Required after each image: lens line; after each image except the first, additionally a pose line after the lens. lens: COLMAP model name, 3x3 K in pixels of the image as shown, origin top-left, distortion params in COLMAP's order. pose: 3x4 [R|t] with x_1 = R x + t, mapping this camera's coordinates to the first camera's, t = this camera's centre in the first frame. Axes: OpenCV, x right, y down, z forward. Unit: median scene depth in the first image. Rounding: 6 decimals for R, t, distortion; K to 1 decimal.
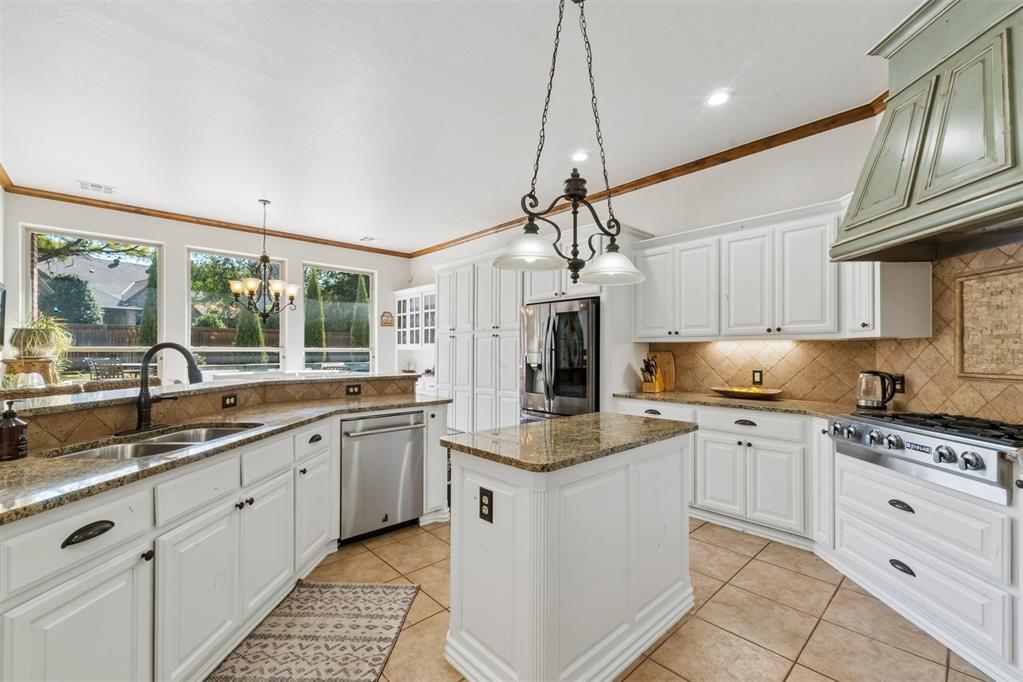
lens RADIAL K [[430.4, 0, 511.1], [0, 430.4, 349.2], [0, 0, 1]] dist [0.008341, 0.000318]
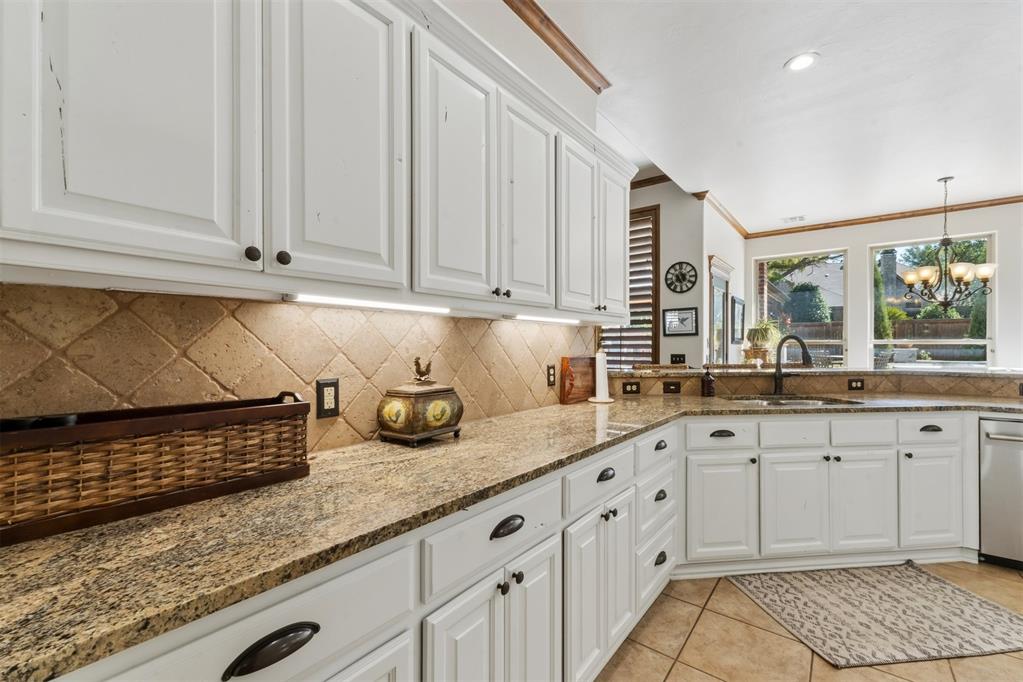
lens RADIAL K [[430.4, 0, 512.5], [0, 430.4, 346.2], [0, 0, 1]] dist [0.008341, 0.000318]
pose [[0.166655, 0.001606, -0.986014, 0.210372], [0.003749, 0.999990, 0.002262, 0.006258], [0.986008, -0.004073, 0.166648, -0.064734]]
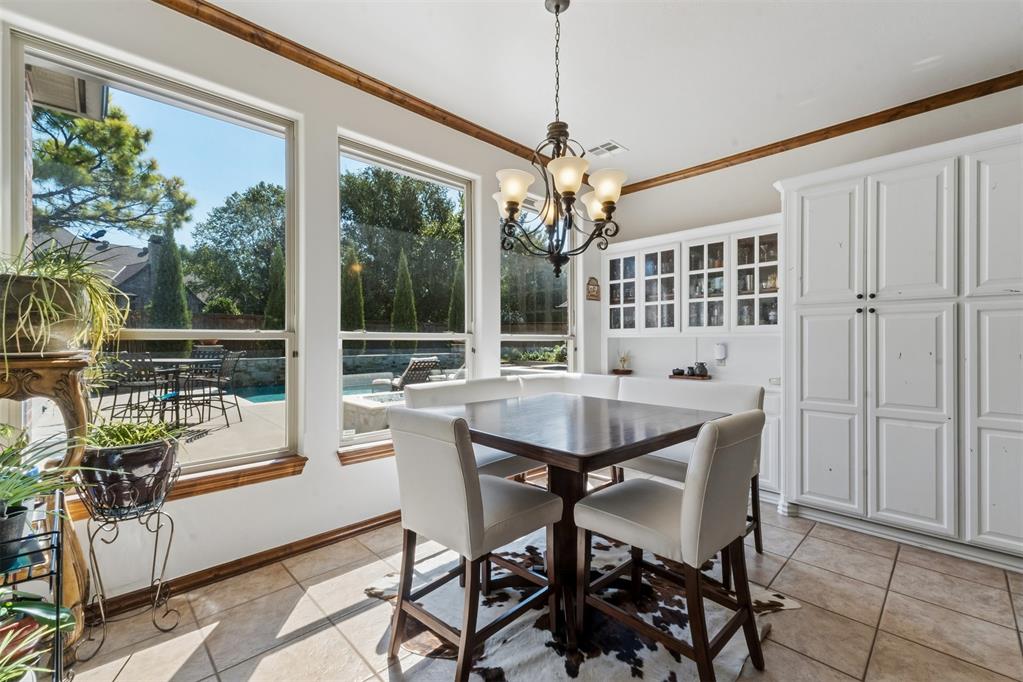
lens RADIAL K [[430.4, 0, 514.0], [0, 430.4, 338.5], [0, 0, 1]] dist [0.008341, 0.000318]
pose [[0.999667, -0.001462, 0.025763, -0.736887], [0.001510, 0.999997, -0.001829, 0.006414], [-0.025760, 0.001867, 0.999666, 0.651568]]
